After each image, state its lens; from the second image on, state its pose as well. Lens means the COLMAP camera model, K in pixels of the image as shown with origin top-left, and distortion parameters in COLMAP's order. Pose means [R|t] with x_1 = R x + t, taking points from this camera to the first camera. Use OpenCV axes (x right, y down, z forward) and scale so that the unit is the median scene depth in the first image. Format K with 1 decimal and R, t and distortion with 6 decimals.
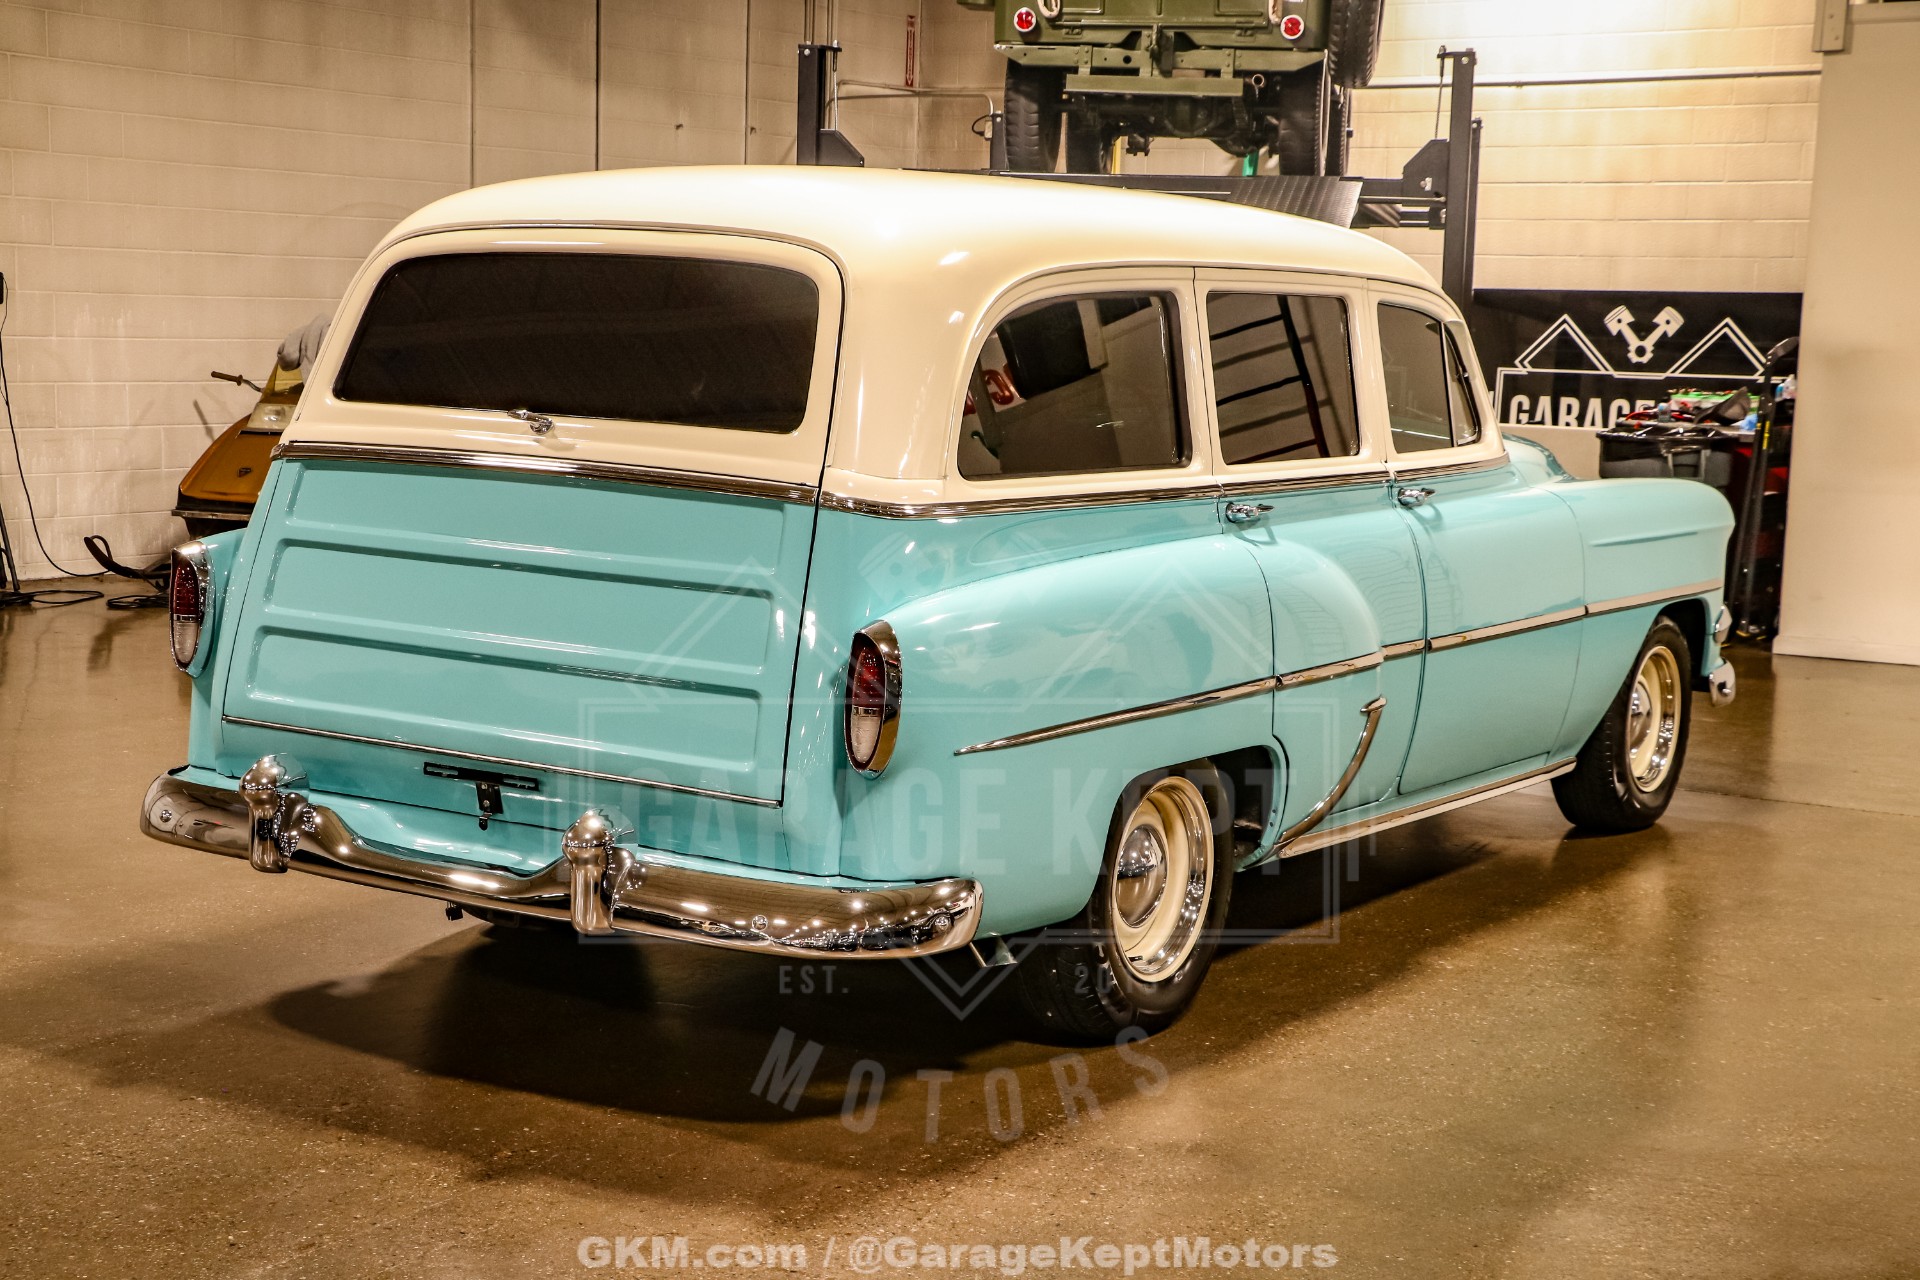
lens RADIAL K [[2827.6, 0, 950.1], [0, 2827.6, 678.5], [0, 0, 1]] dist [0.169638, 0.000000]
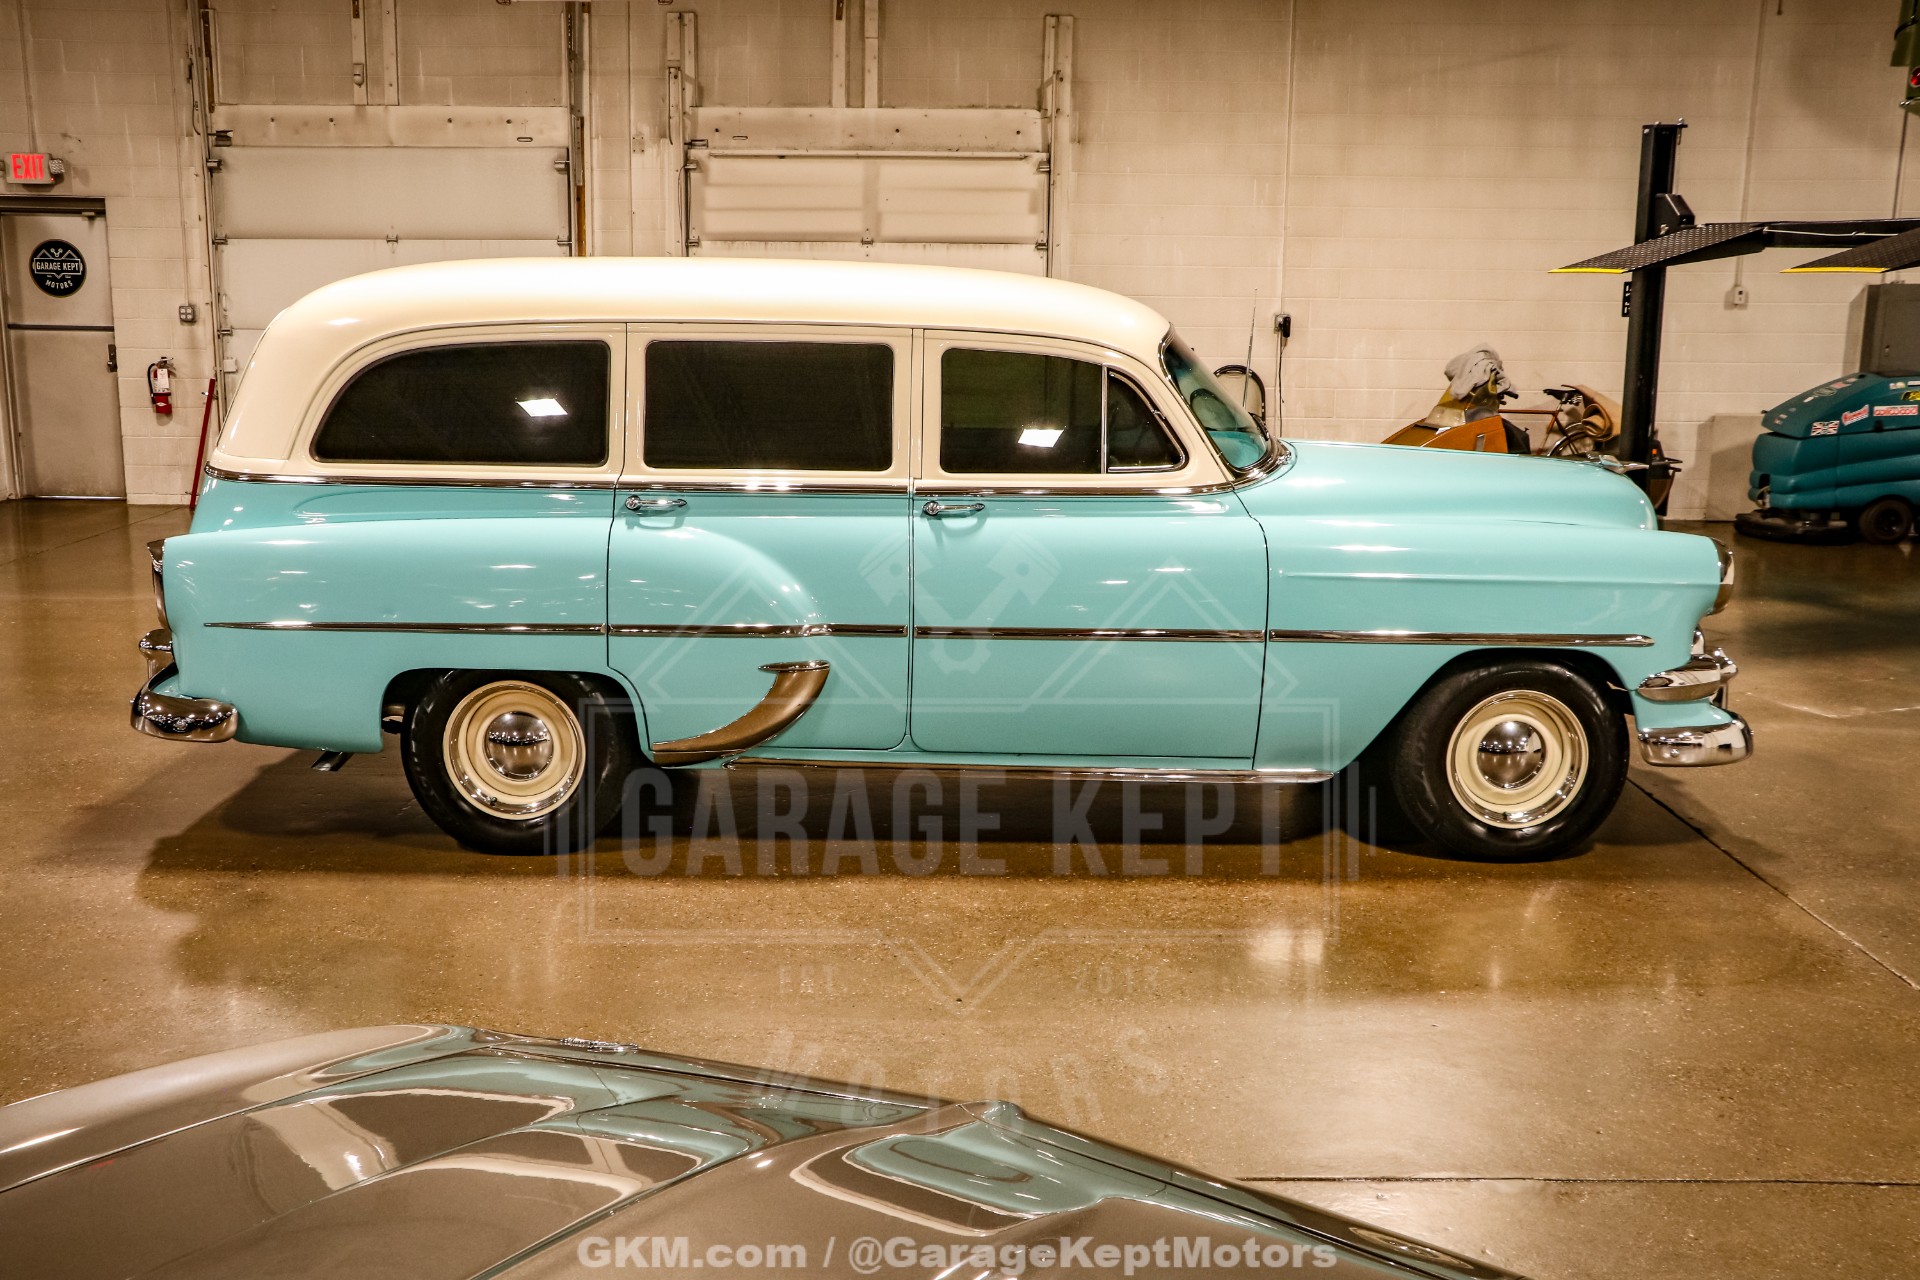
lens RADIAL K [[1920.6, 0, 952.5], [0, 1920.6, 641.8], [0, 0, 1]] dist [-0.041890, 0.000000]
pose [[0.540921, 0.138990, -0.829510, 0.866834], [-0.108824, 0.989527, 0.094838, -0.087156], [0.834004, 0.038970, 0.550381, 0.553472]]
